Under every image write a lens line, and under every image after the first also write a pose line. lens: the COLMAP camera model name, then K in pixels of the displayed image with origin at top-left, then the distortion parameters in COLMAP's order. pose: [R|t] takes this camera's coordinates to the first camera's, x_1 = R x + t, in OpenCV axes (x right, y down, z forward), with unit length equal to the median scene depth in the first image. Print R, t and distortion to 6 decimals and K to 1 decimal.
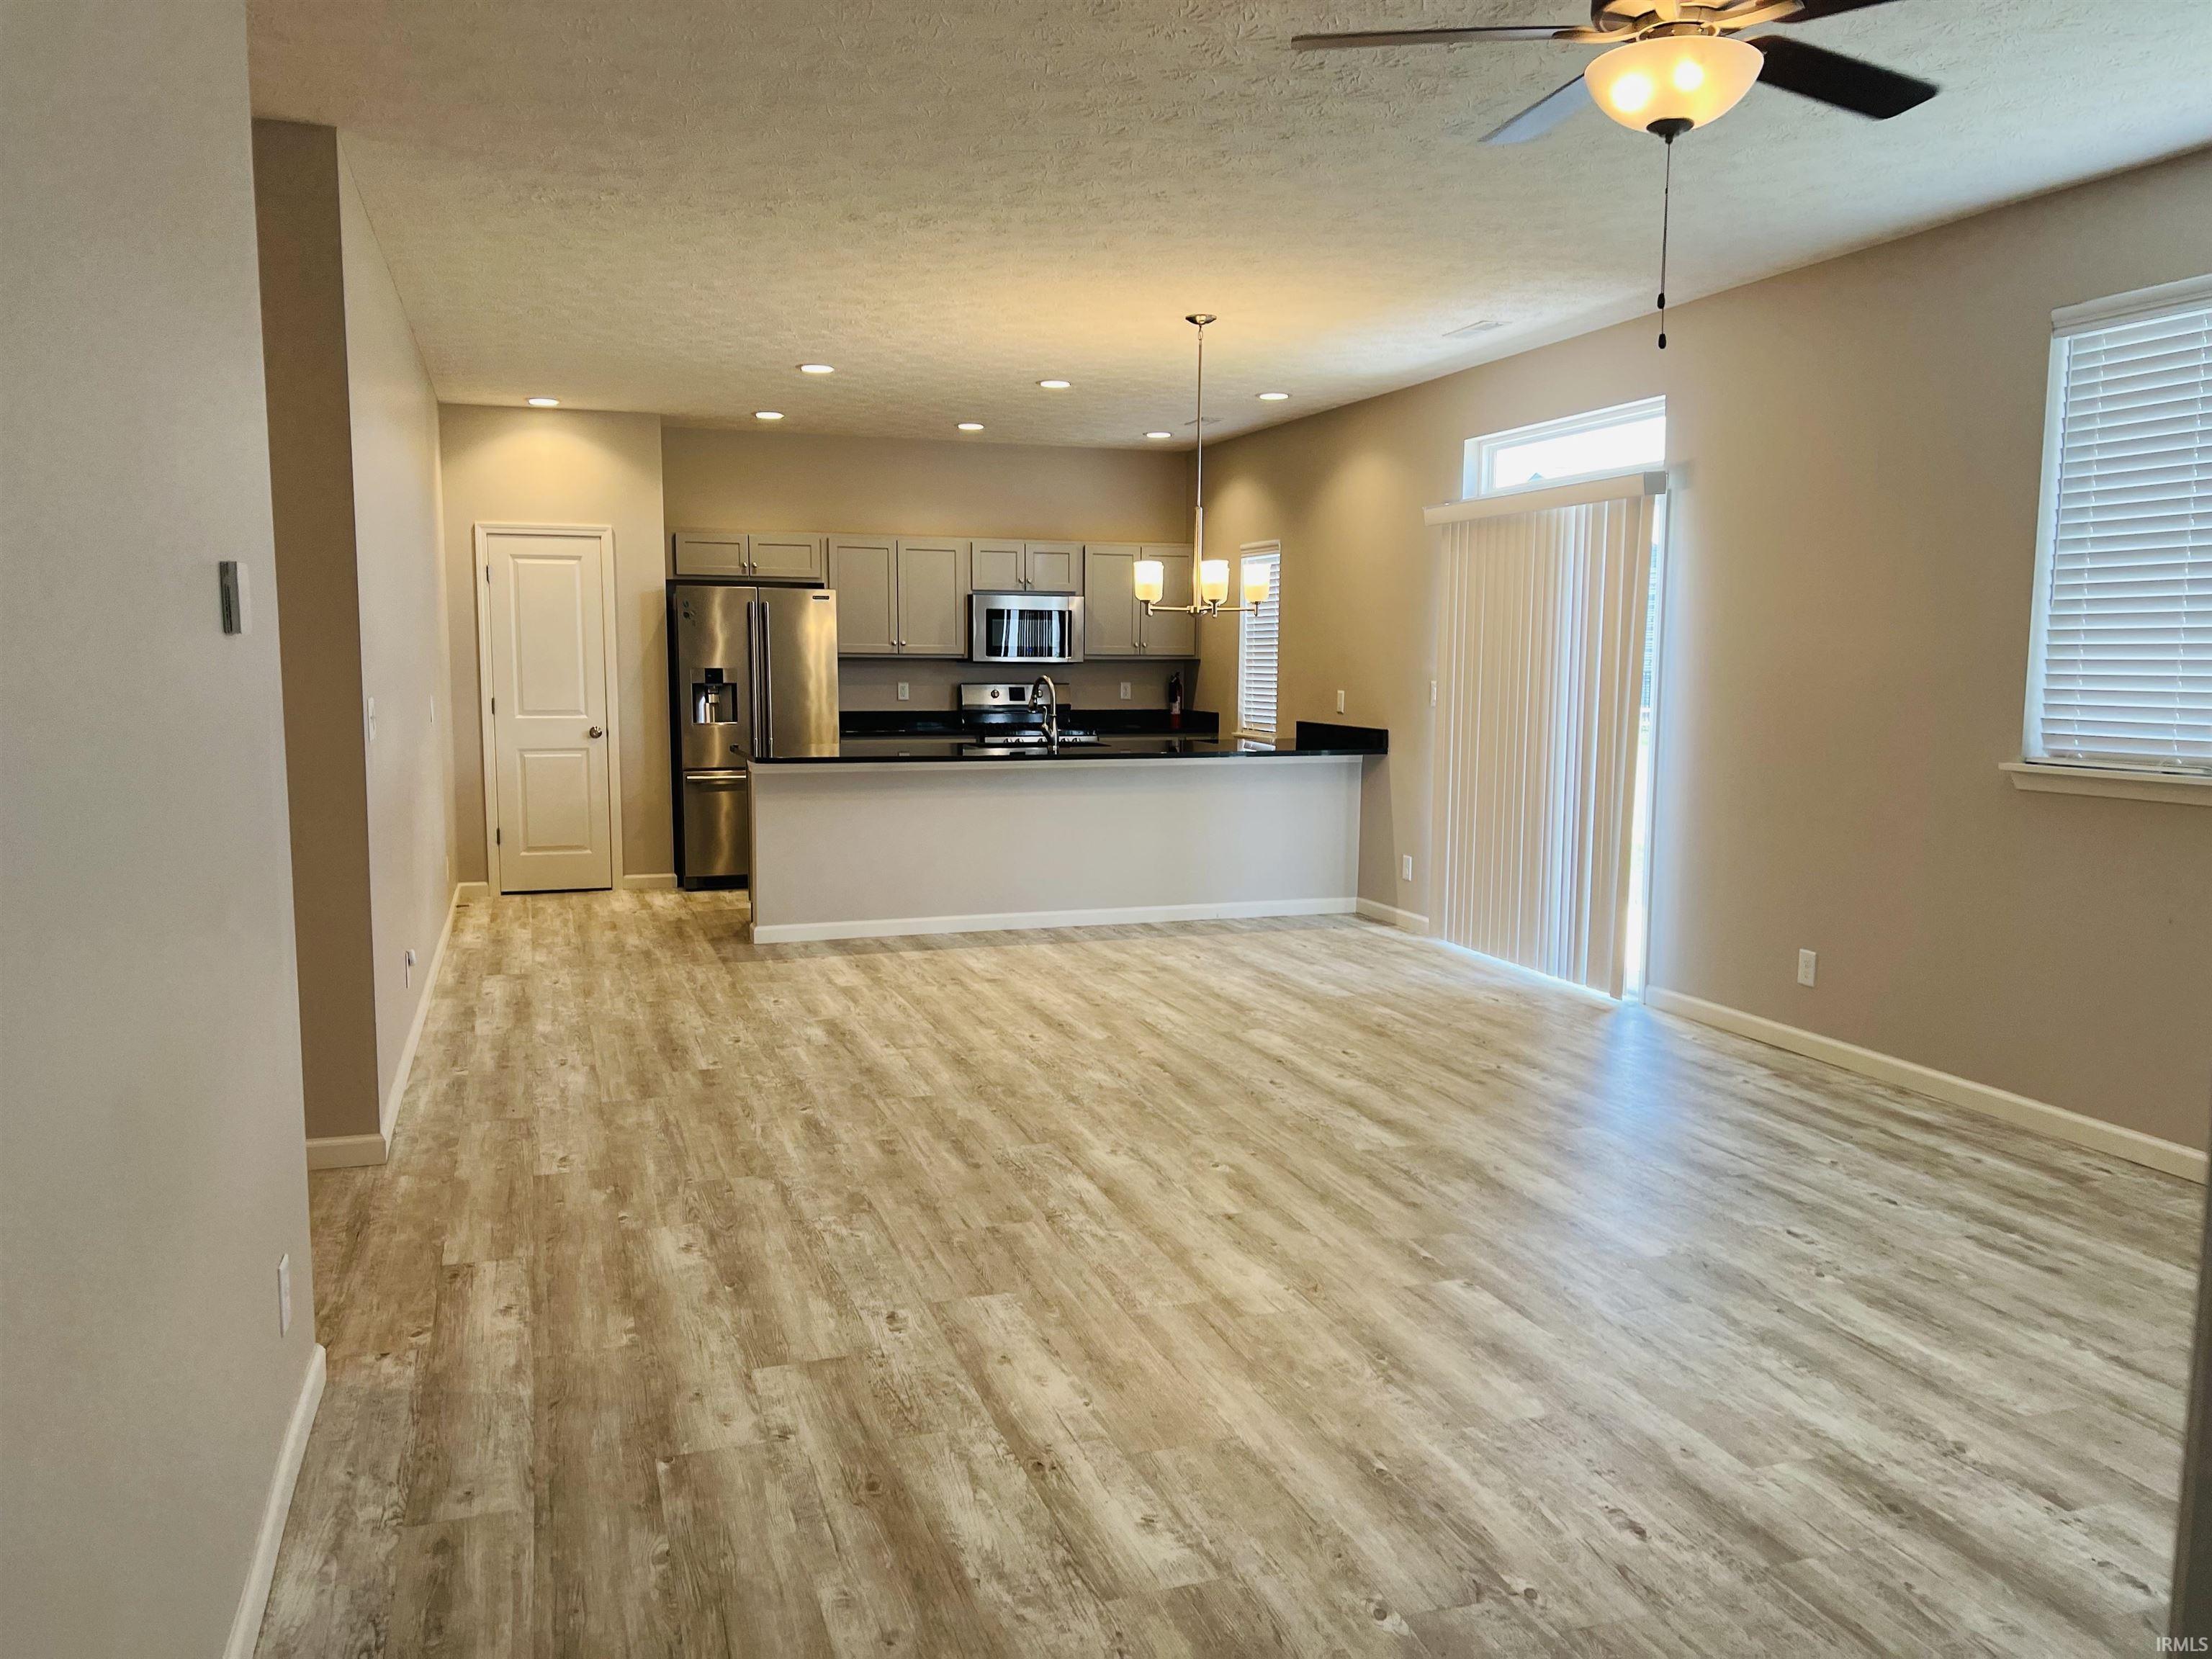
lens RADIAL K [[1747.1, 0, 1106.0], [0, 1747.1, 829.5], [0, 0, 1]] dist [0.197341, -0.249481]
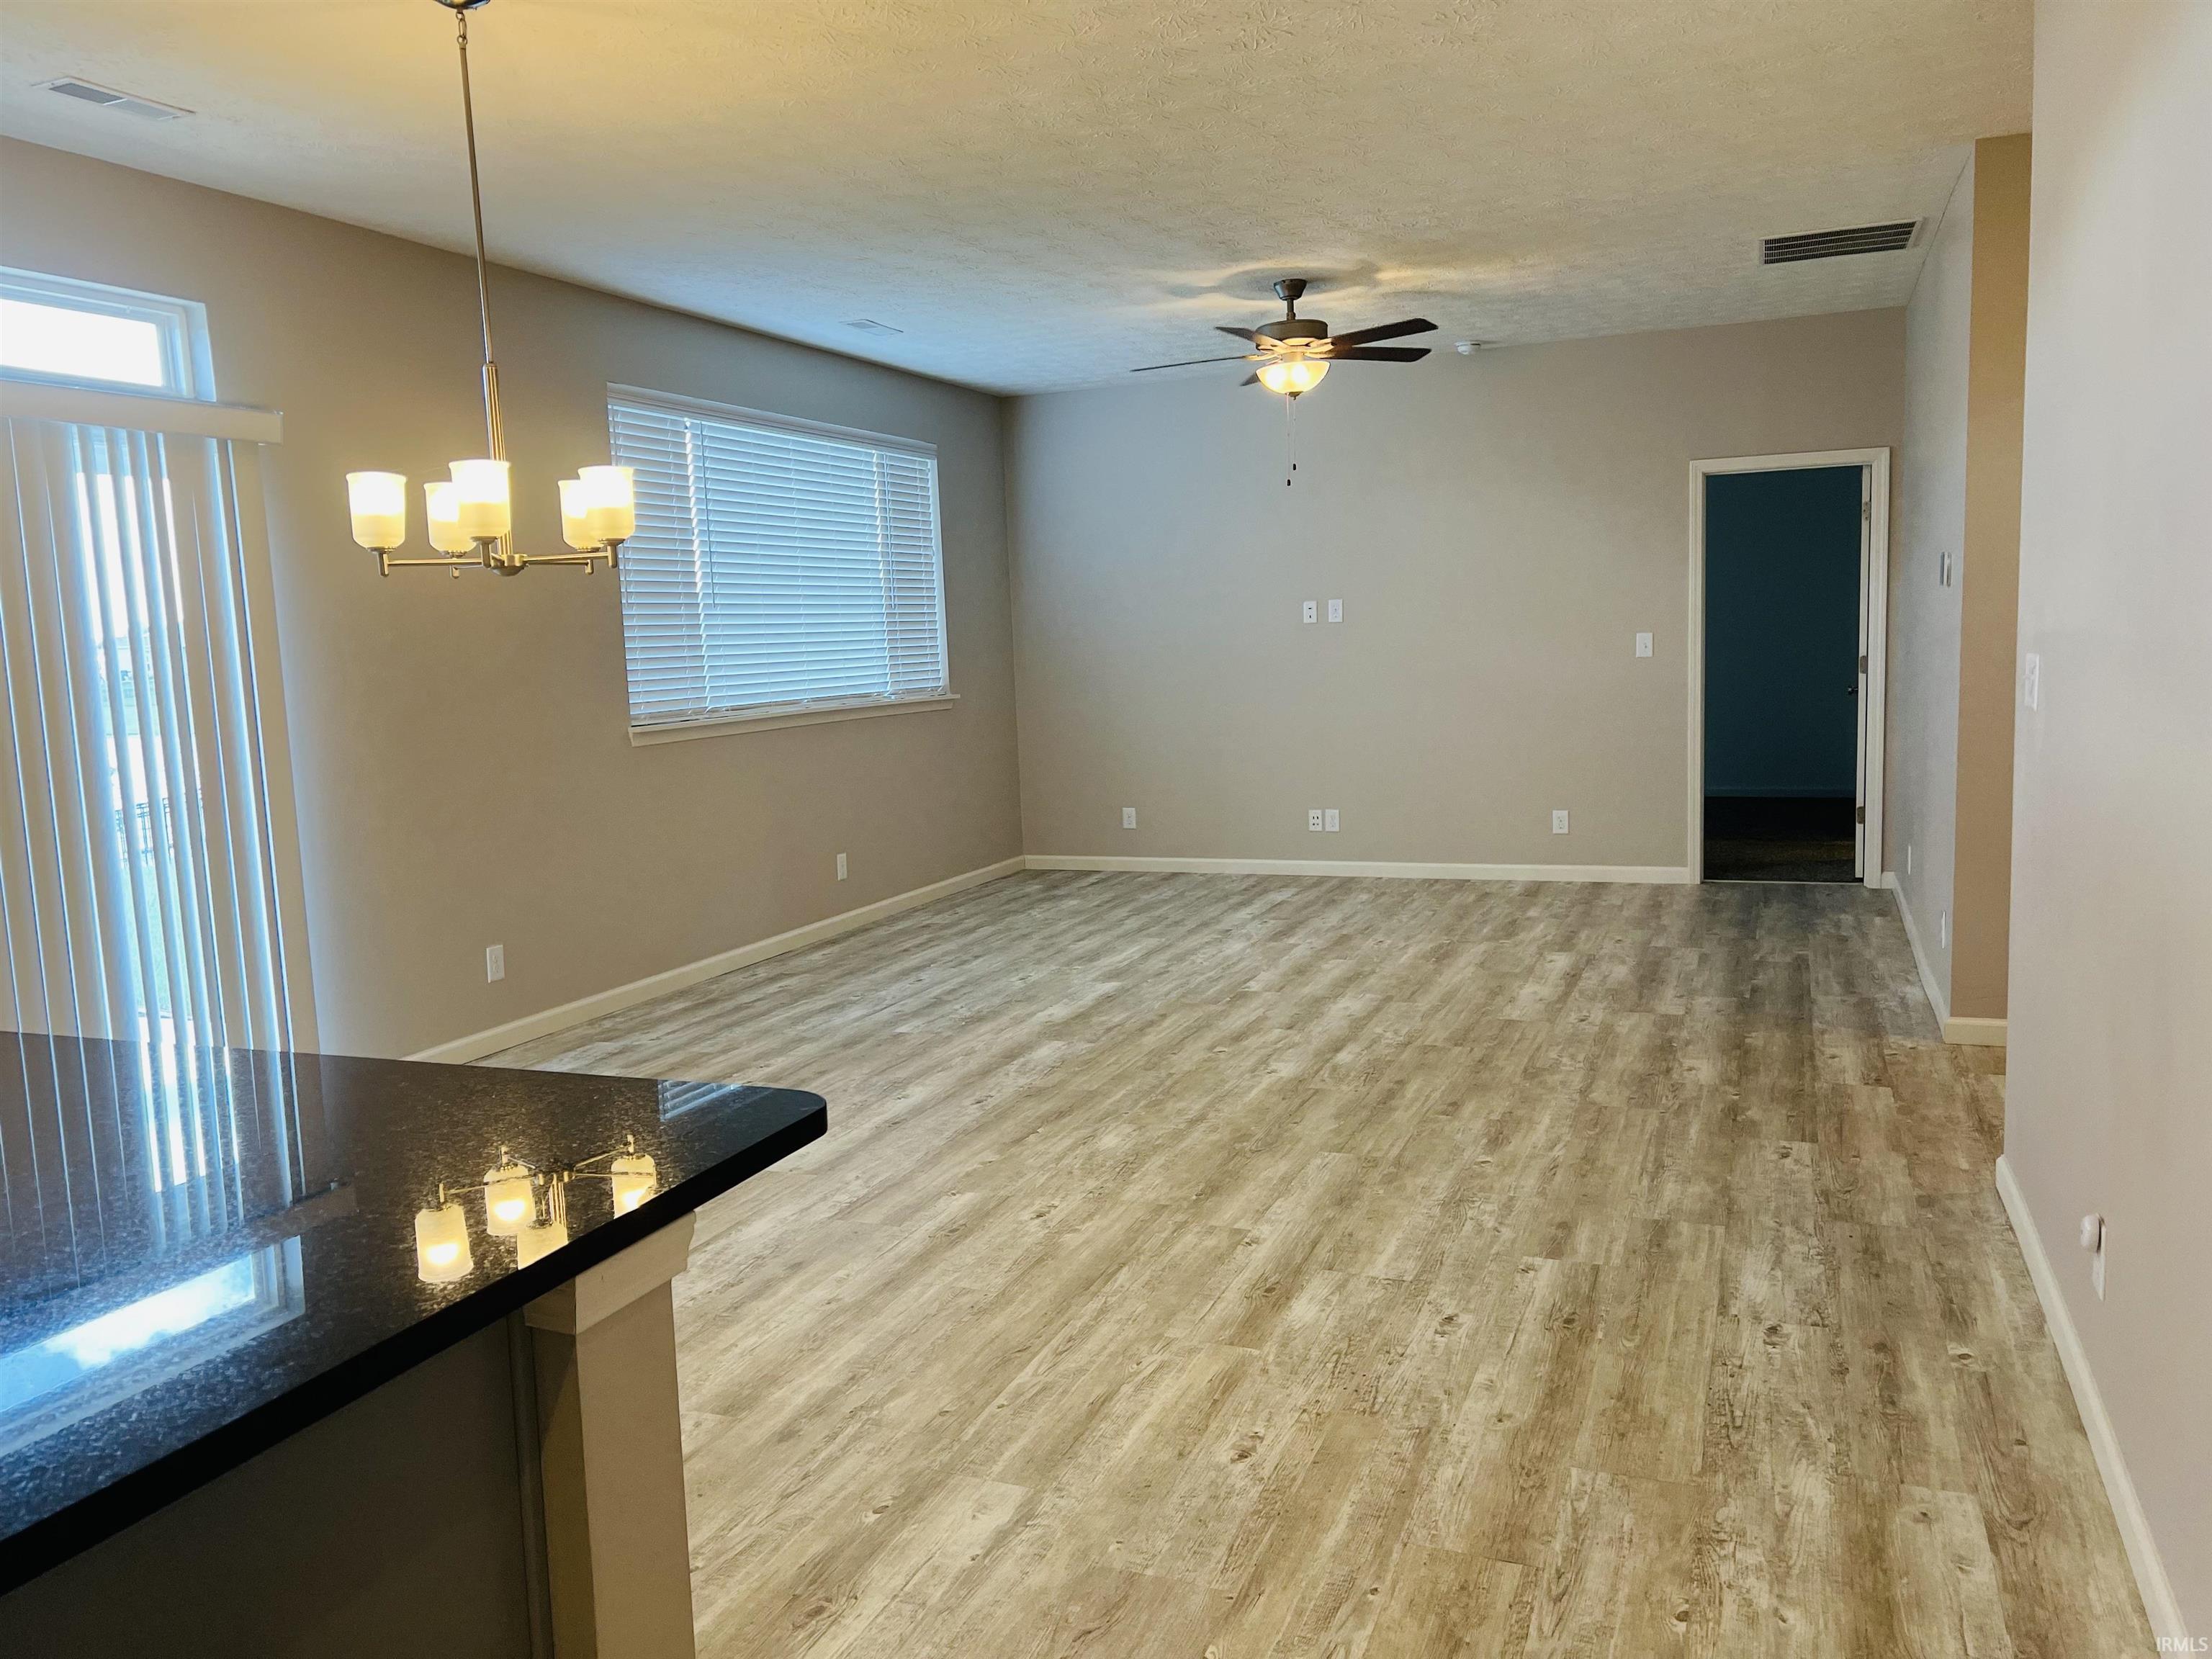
lens RADIAL K [[1643.8, 0, 1089.6], [0, 1643.8, 833.6], [0, 0, 1]] dist [-0.039304, 0.047359]
pose [[-0.754430, -0.047494, 0.654660, -0.481178], [0.113547, 0.972899, 0.201434, -0.149648], [-0.646484, 0.226302, -0.728591, 1.508581]]
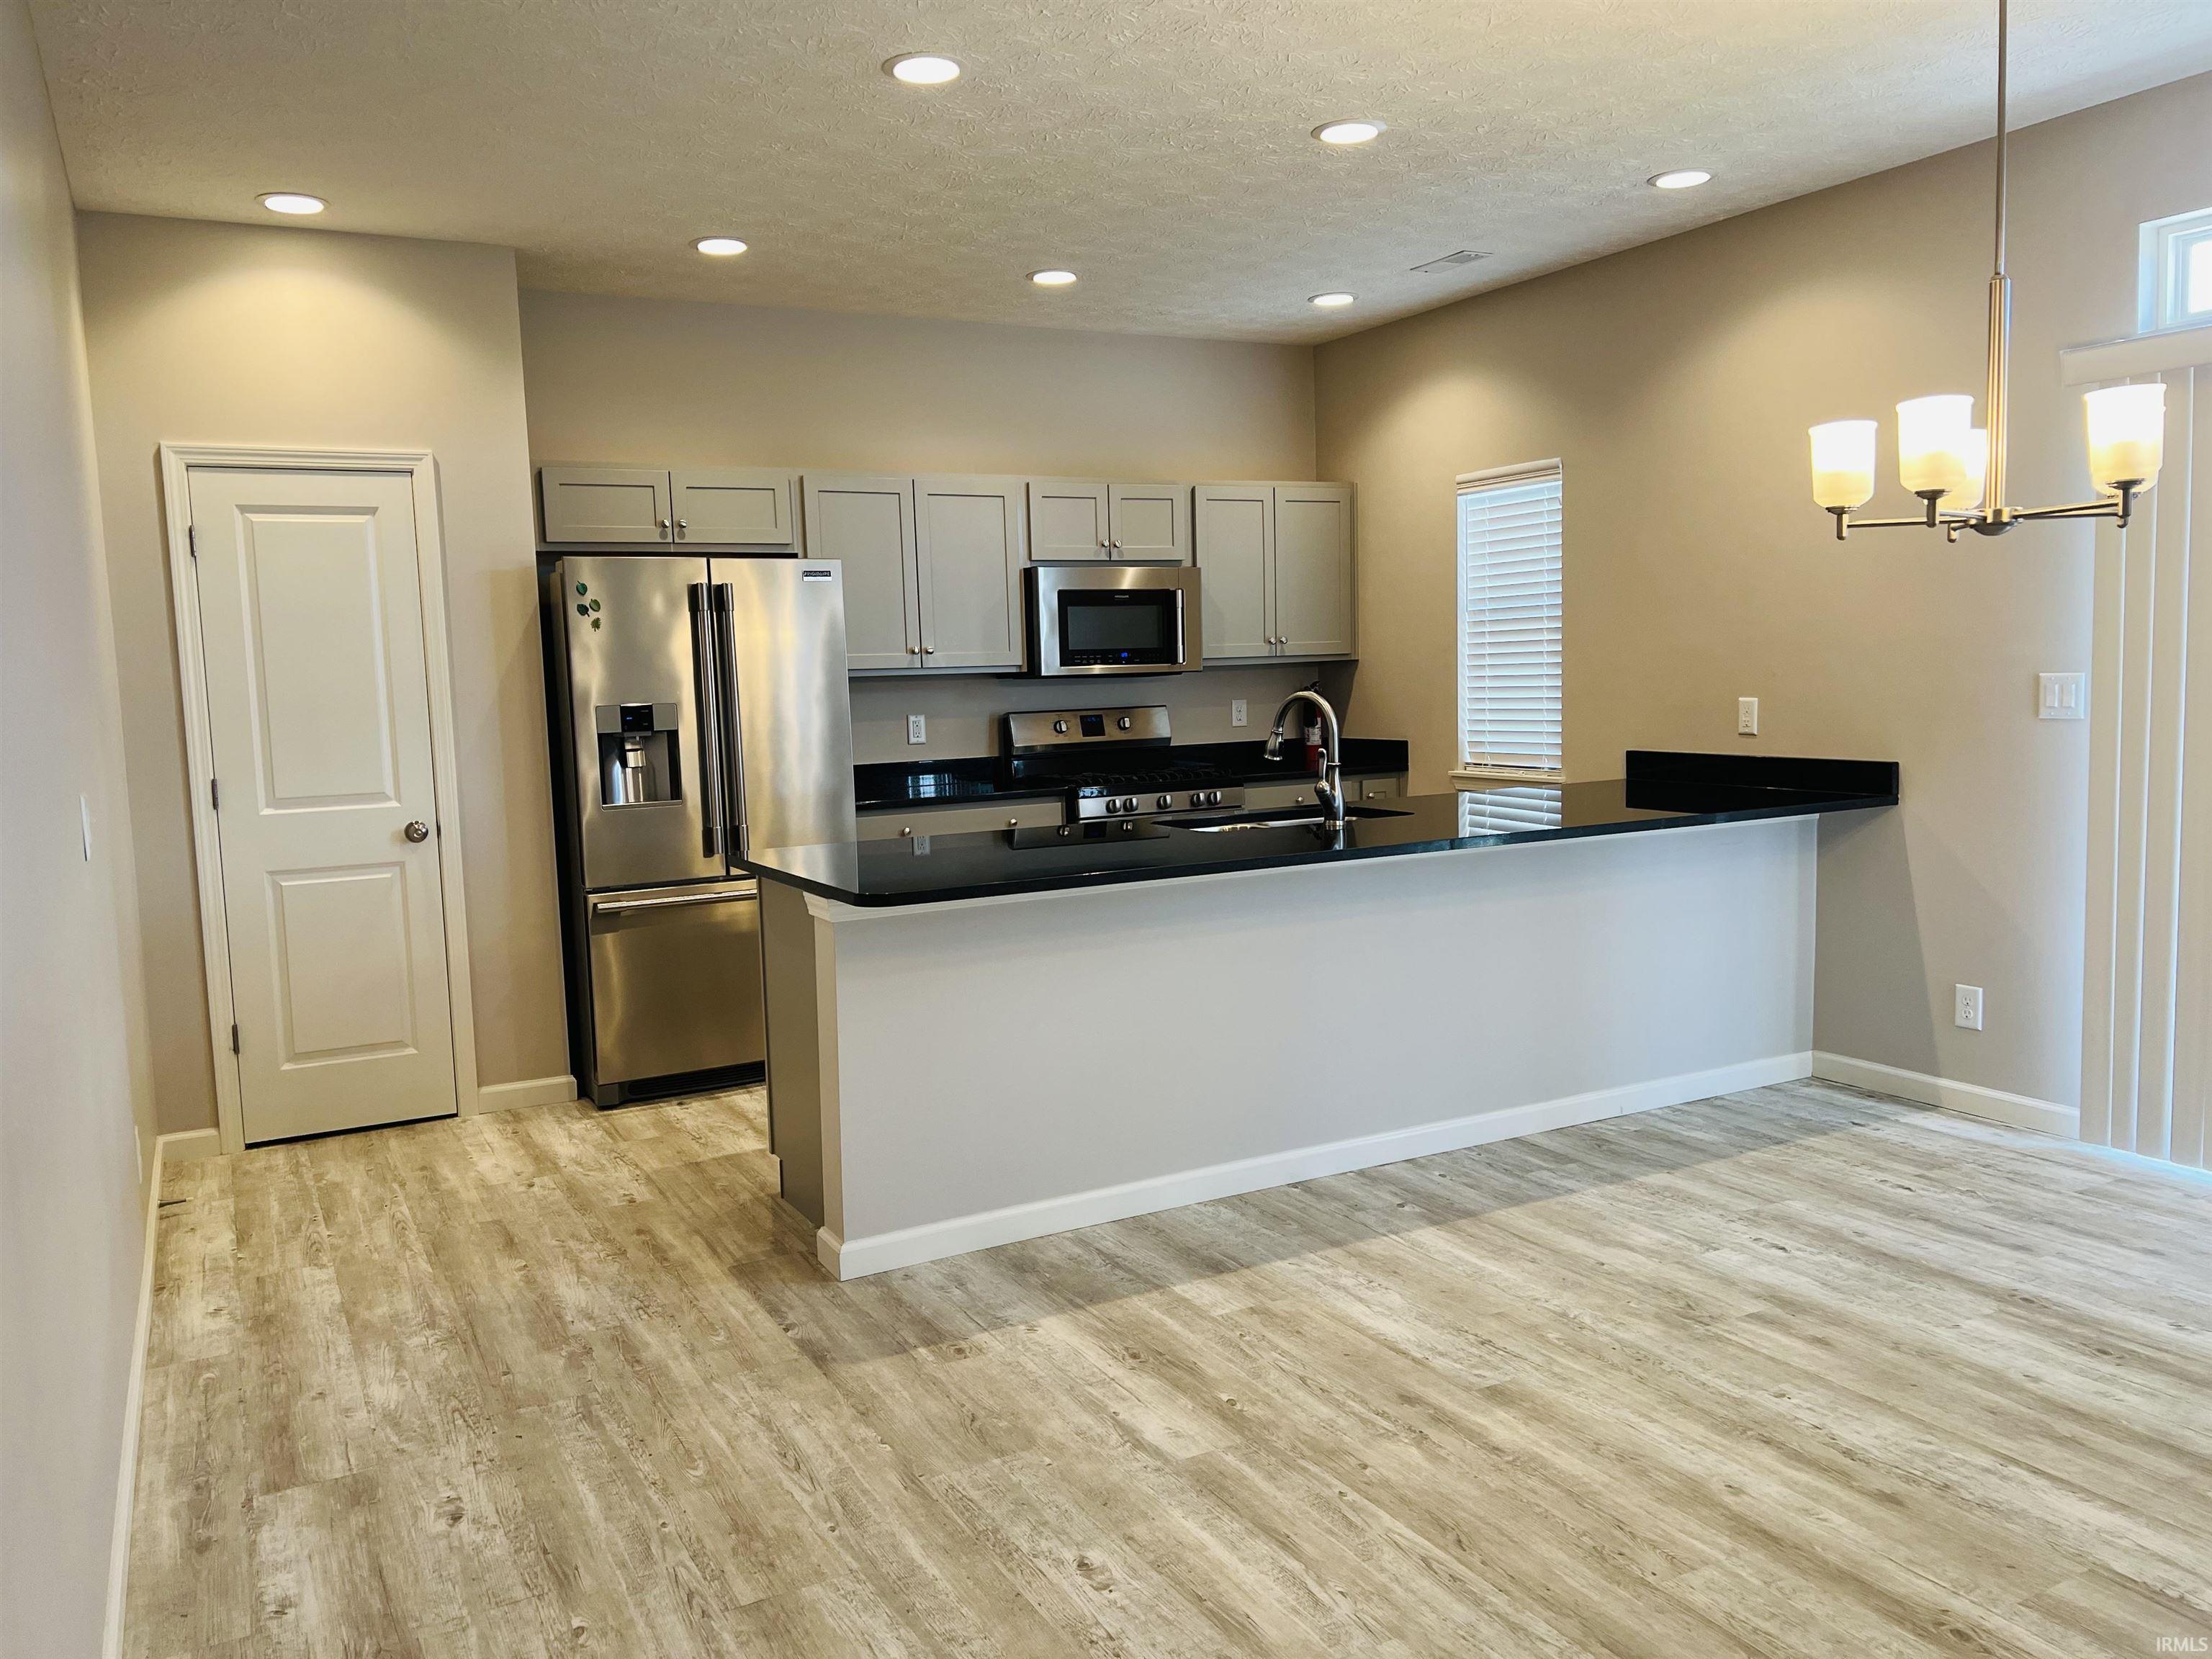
lens RADIAL K [[1665.2, 0, 1105.0], [0, 1665.2, 822.3], [0, 0, 1]] dist [0.045470, -0.003189]
pose [[0.982771, -0.052777, 0.177134, -0.285480], [0.054437, 0.998507, -0.004523, -0.073633], [-0.176631, 0.014088, 0.984176, 0.762845]]
